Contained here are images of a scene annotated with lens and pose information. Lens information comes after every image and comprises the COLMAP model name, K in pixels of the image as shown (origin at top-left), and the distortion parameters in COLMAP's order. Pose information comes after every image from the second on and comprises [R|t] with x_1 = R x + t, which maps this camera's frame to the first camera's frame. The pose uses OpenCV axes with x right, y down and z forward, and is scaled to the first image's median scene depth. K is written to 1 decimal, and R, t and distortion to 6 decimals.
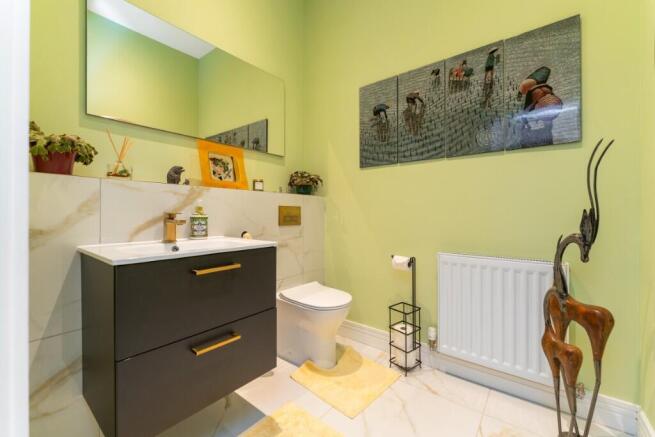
lens RADIAL K [[269.9, 0, 327.9], [0, 269.9, 216.2], [0, 0, 1]] dist [0.011908, 0.000048]
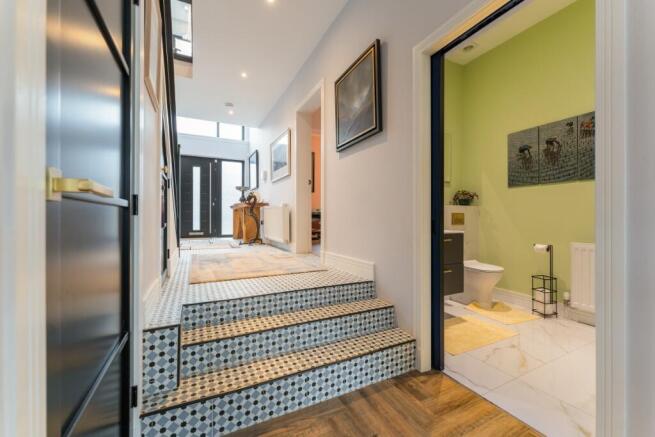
lens RADIAL K [[269.9, 0, 327.6], [0, 269.9, 218.6], [0, 0, 1]] dist [0.011908, 0.000048]
pose [[0.909851, -0.000635, -0.414935, -0.194108], [0.000479, 1.000000, -0.000481, -0.003851], [0.414935, 0.000238, 0.909851, -0.912588]]
